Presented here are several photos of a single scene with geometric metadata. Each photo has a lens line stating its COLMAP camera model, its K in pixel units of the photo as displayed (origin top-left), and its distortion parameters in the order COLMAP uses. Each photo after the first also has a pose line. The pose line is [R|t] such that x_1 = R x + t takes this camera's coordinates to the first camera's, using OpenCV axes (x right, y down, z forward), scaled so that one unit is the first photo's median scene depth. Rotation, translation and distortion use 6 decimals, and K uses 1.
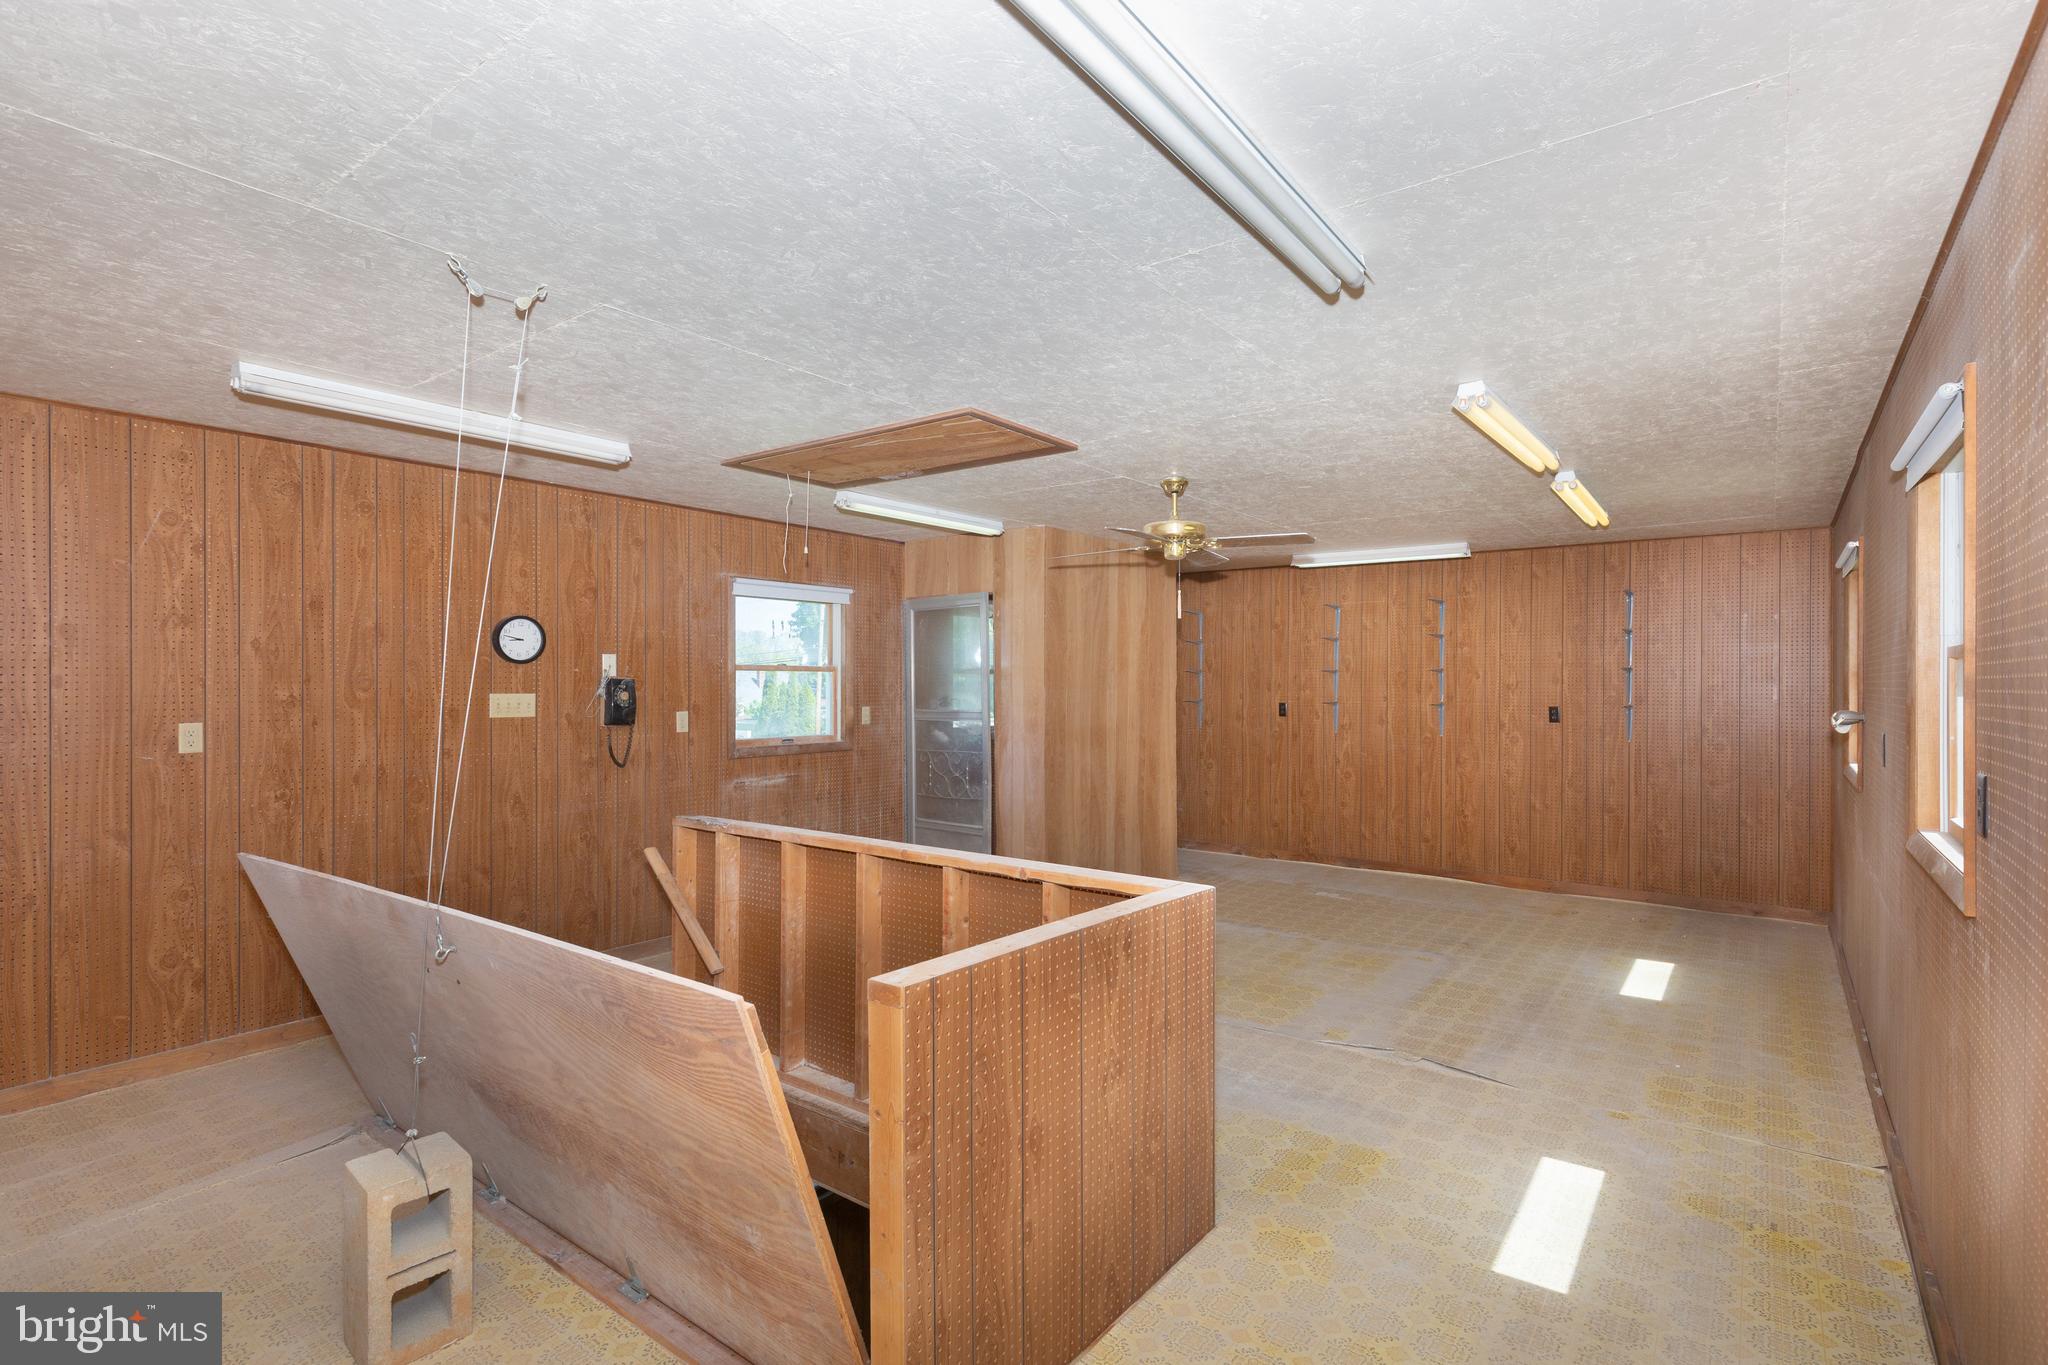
lens RADIAL K [[948.4, 0, 1050.6], [0, 948.4, 690.0], [0, 0, 1]] dist [0.008209, -0.000240]
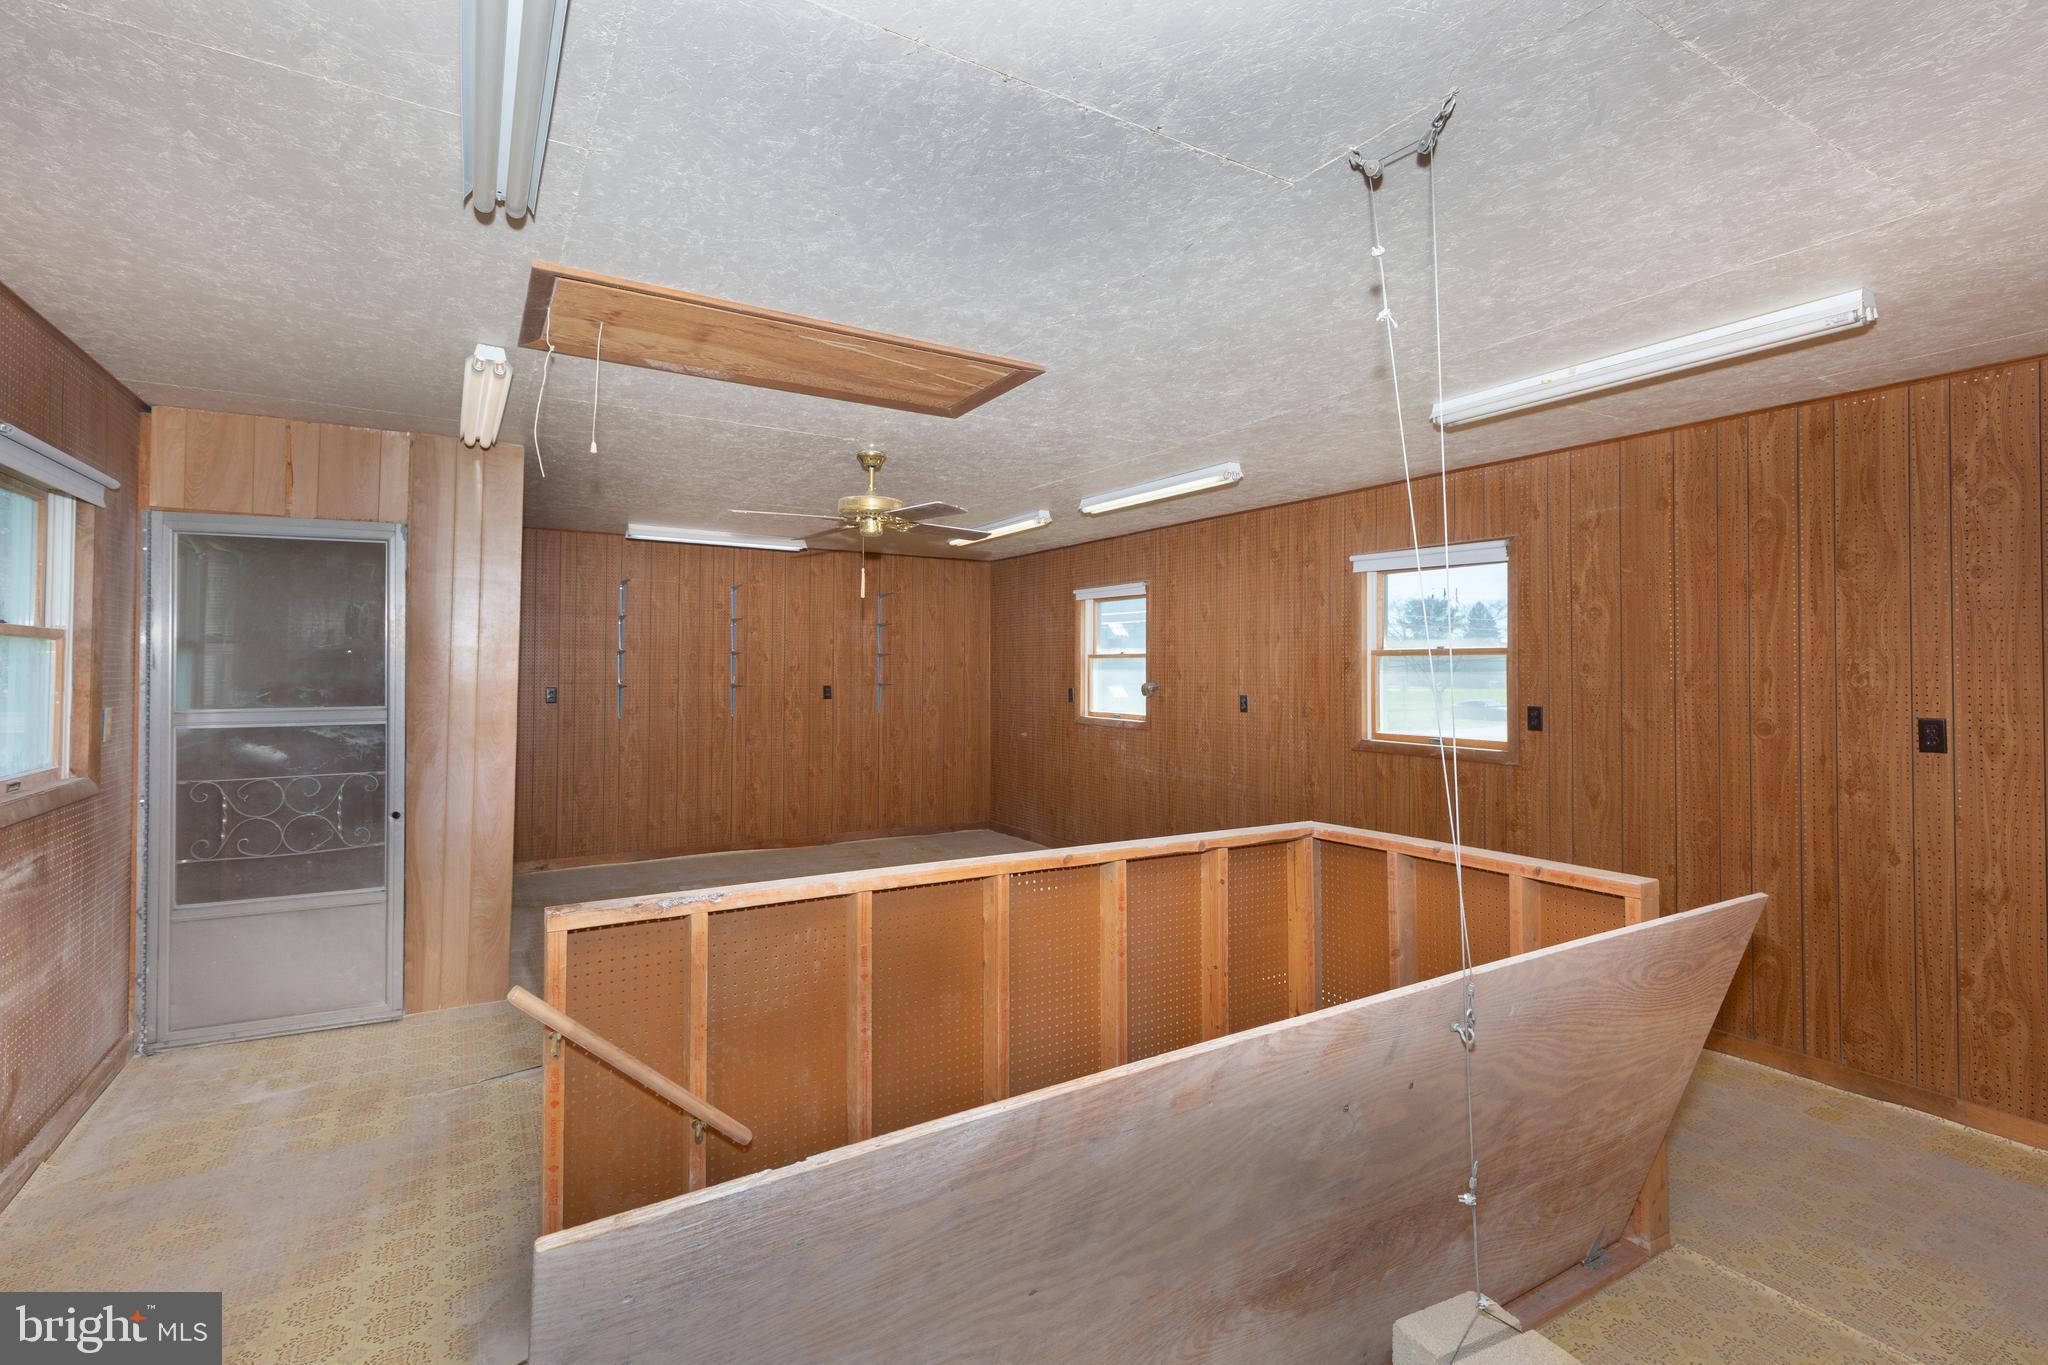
lens RADIAL K [[926.2, 0, 1043.9], [0, 926.2, 656.6], [0, 0, 1]] dist [0.005025, 0.000208]
pose [[0.378600, 0.012231, 0.925480, -0.423866], [0.002559, 0.999895, -0.014261, -0.001648], [-0.925557, 0.007768, 0.378529, 0.307071]]
